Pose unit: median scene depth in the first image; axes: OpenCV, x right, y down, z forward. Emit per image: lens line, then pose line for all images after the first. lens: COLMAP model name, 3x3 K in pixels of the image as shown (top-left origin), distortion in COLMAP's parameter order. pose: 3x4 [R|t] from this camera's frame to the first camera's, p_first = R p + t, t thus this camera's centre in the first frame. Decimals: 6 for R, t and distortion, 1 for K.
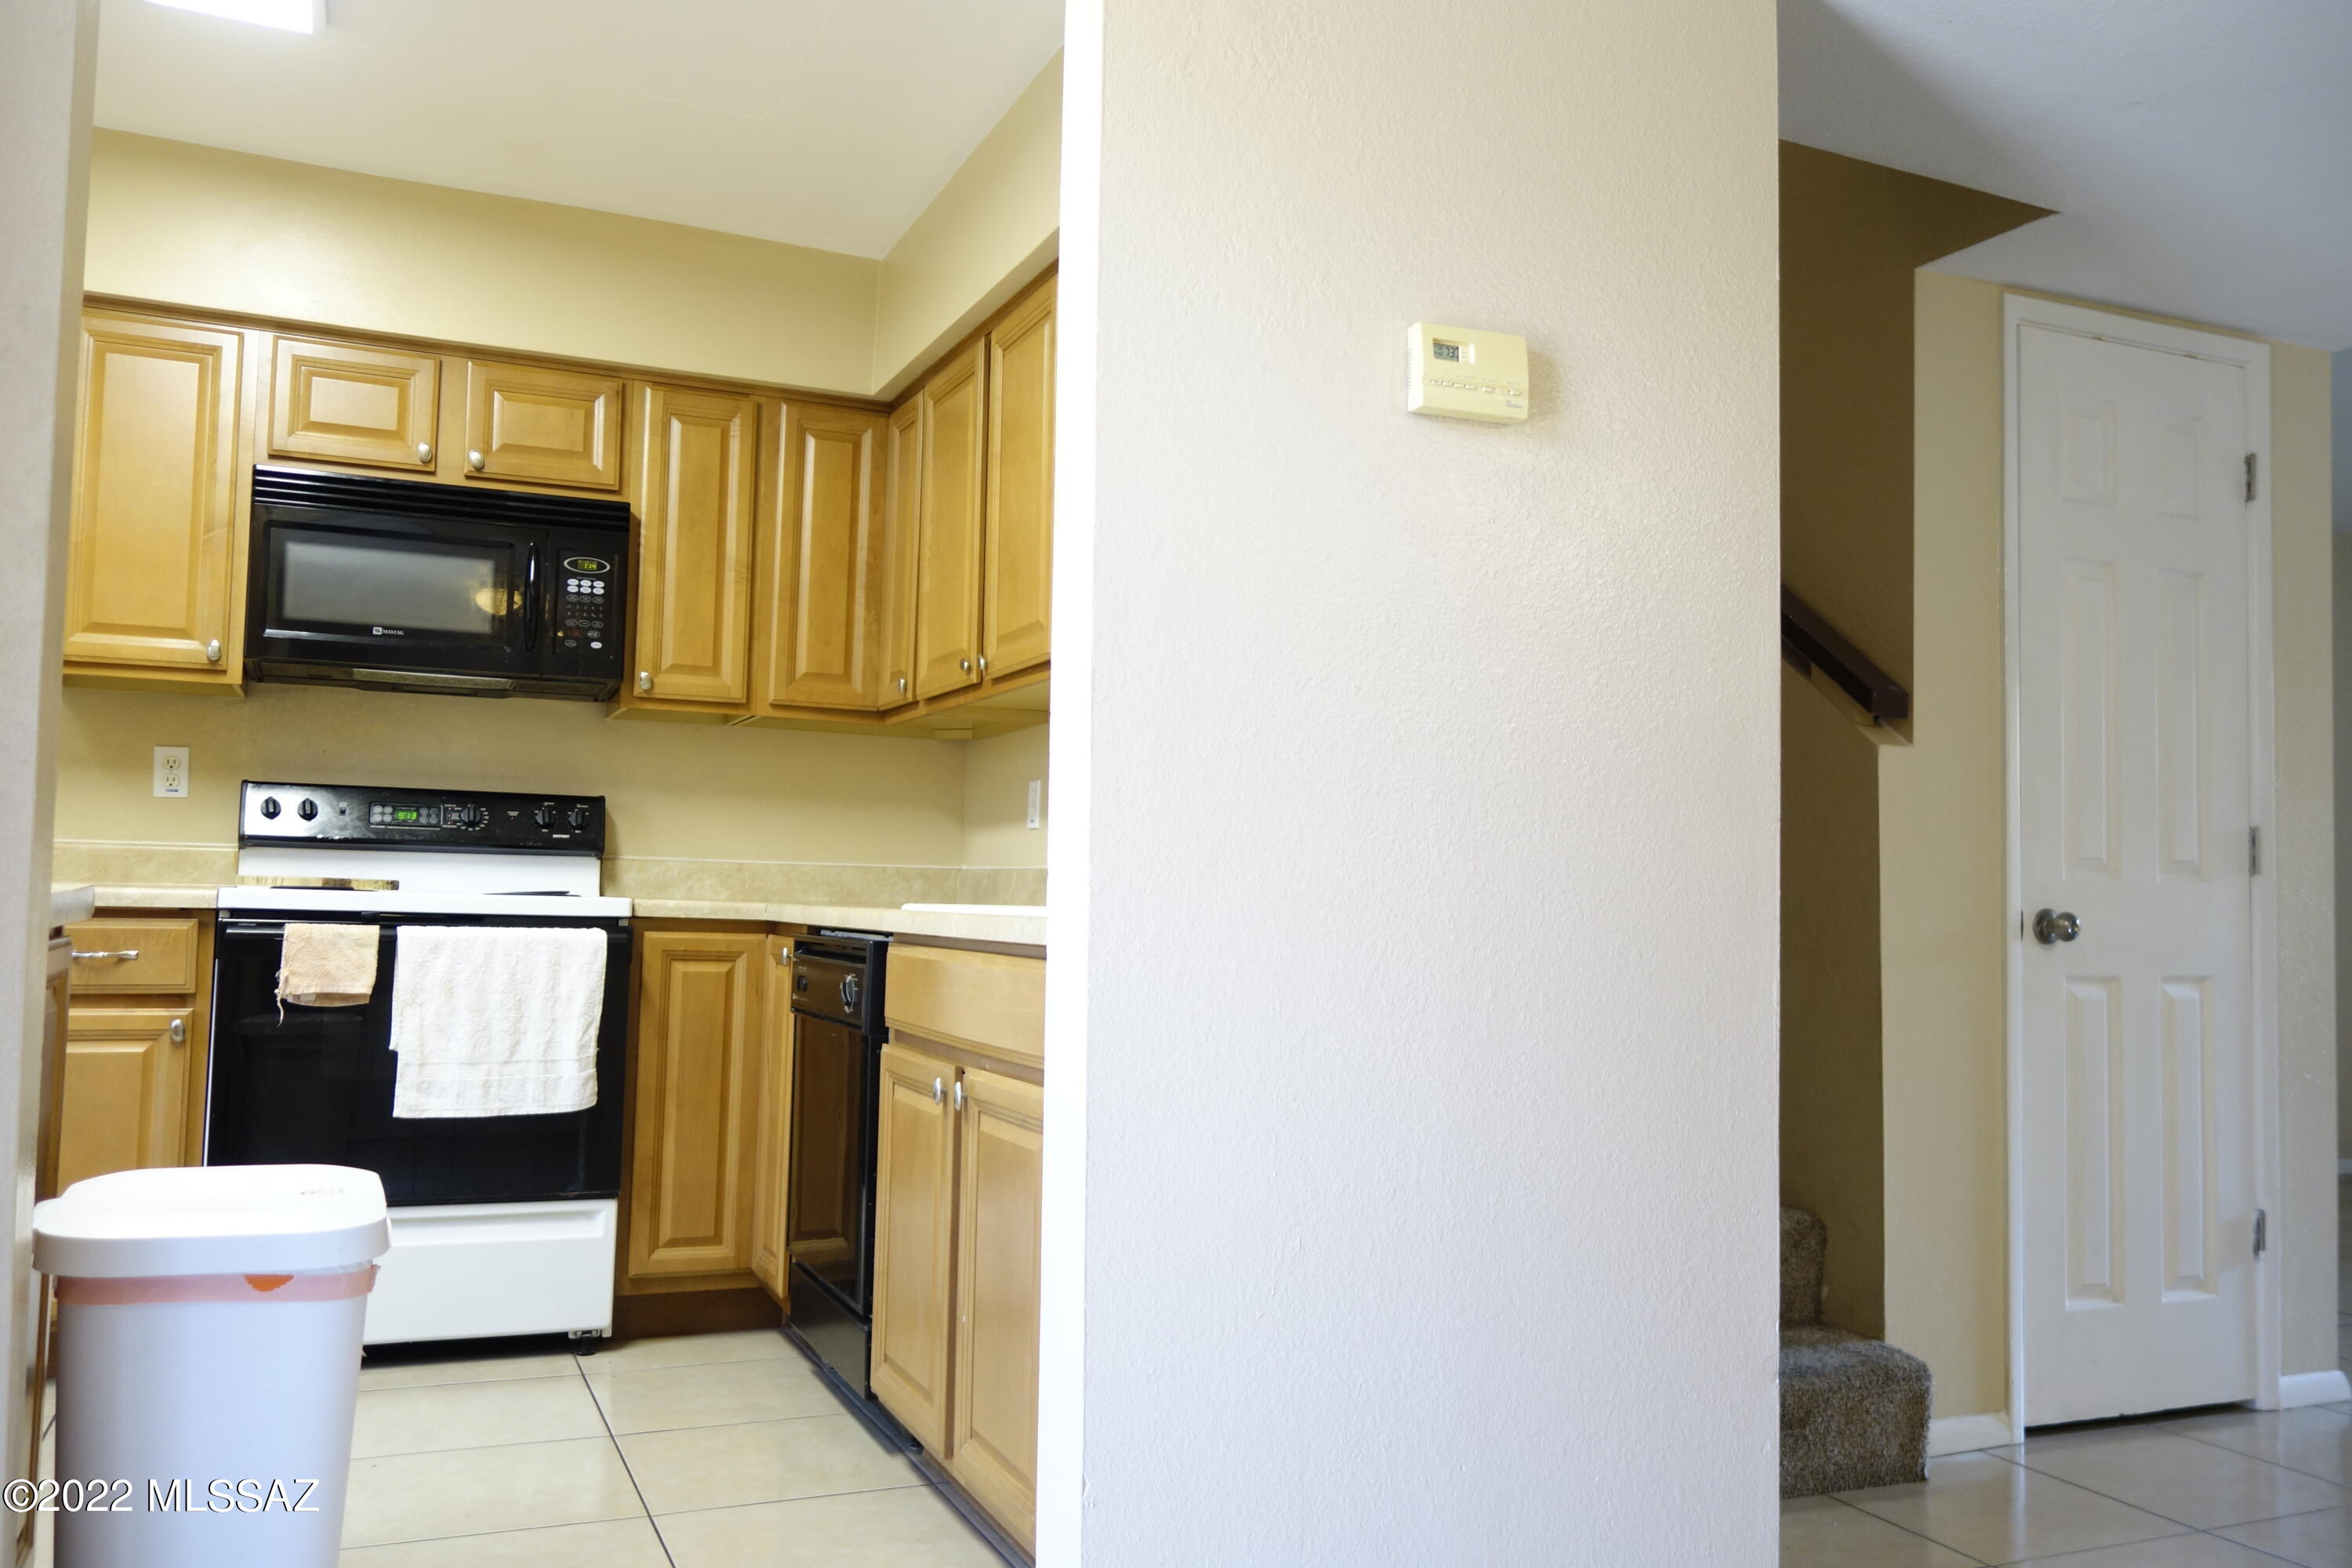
lens RADIAL K [[1856.6, 0, 1171.1], [0, 1856.6, 793.6], [0, 0, 1]] dist [0.006148, -0.002605]
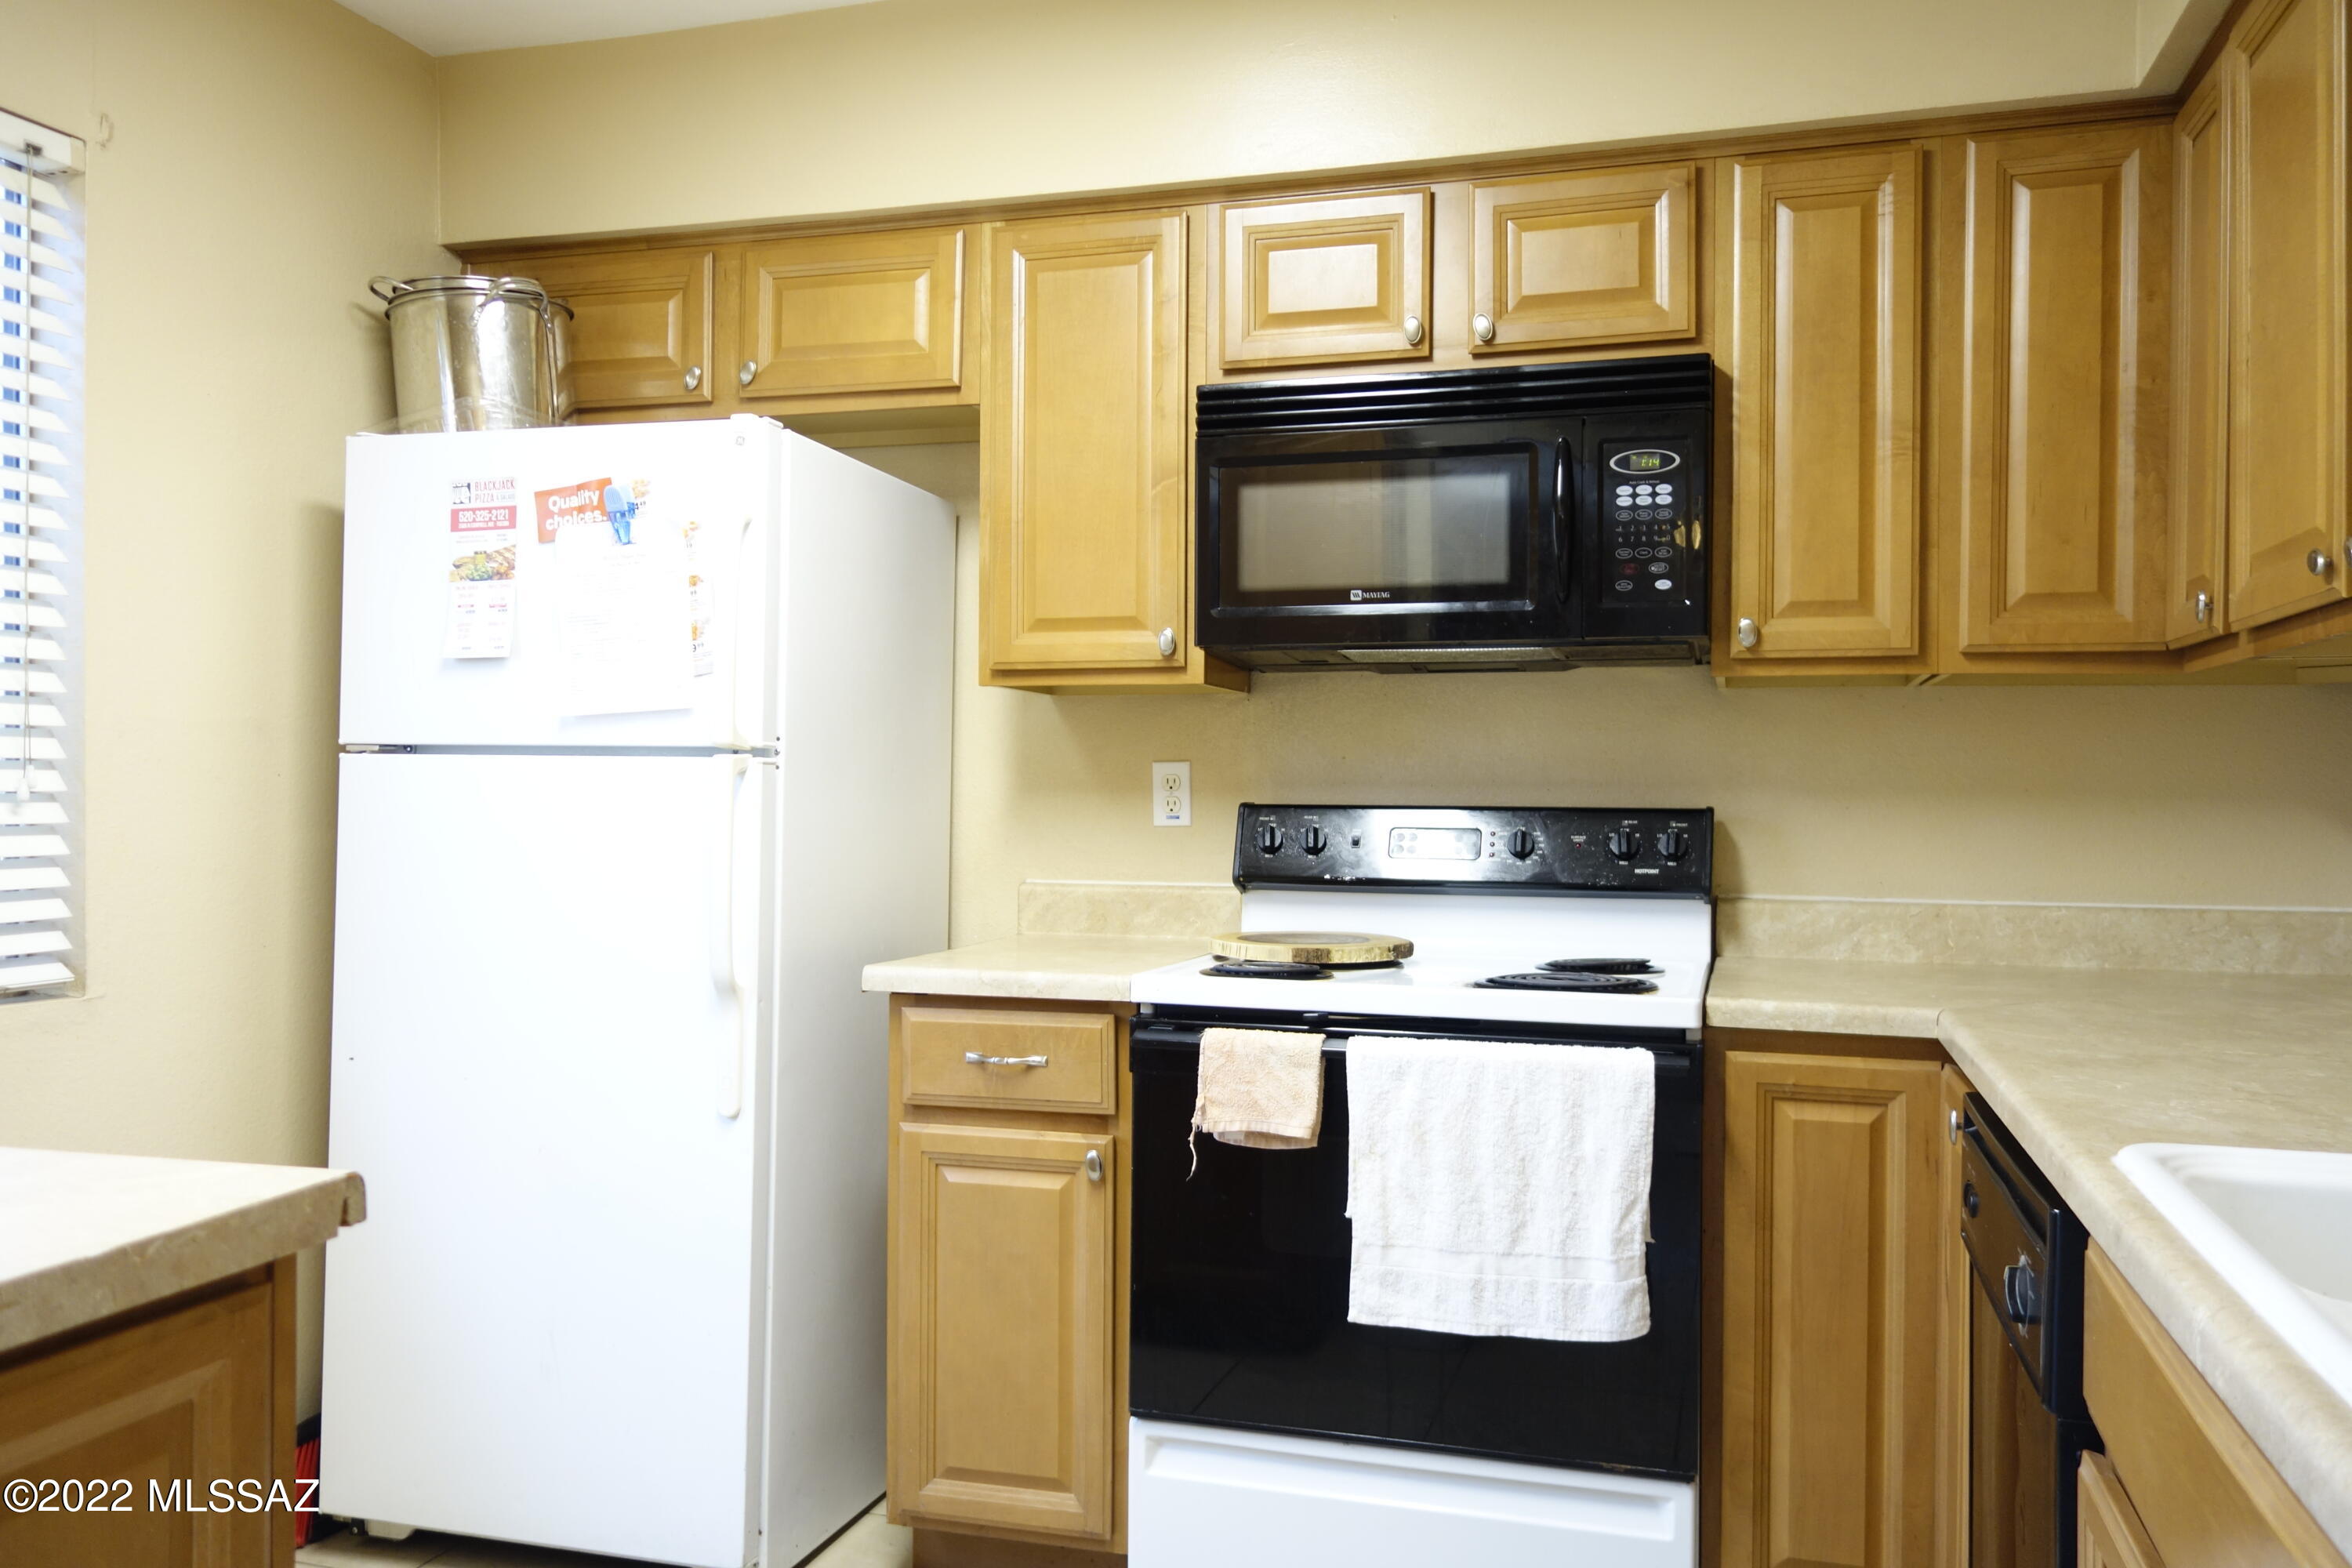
lens RADIAL K [[1856.6, 0, 1171.1], [0, 1856.6, 793.6], [0, 0, 1]] dist [0.006148, -0.002605]
pose [[0.757804, -0.018640, -0.652216, -0.020838], [0.050121, 0.998301, 0.029703, -0.035529], [0.650555, -0.055199, 0.757451, 0.401177]]
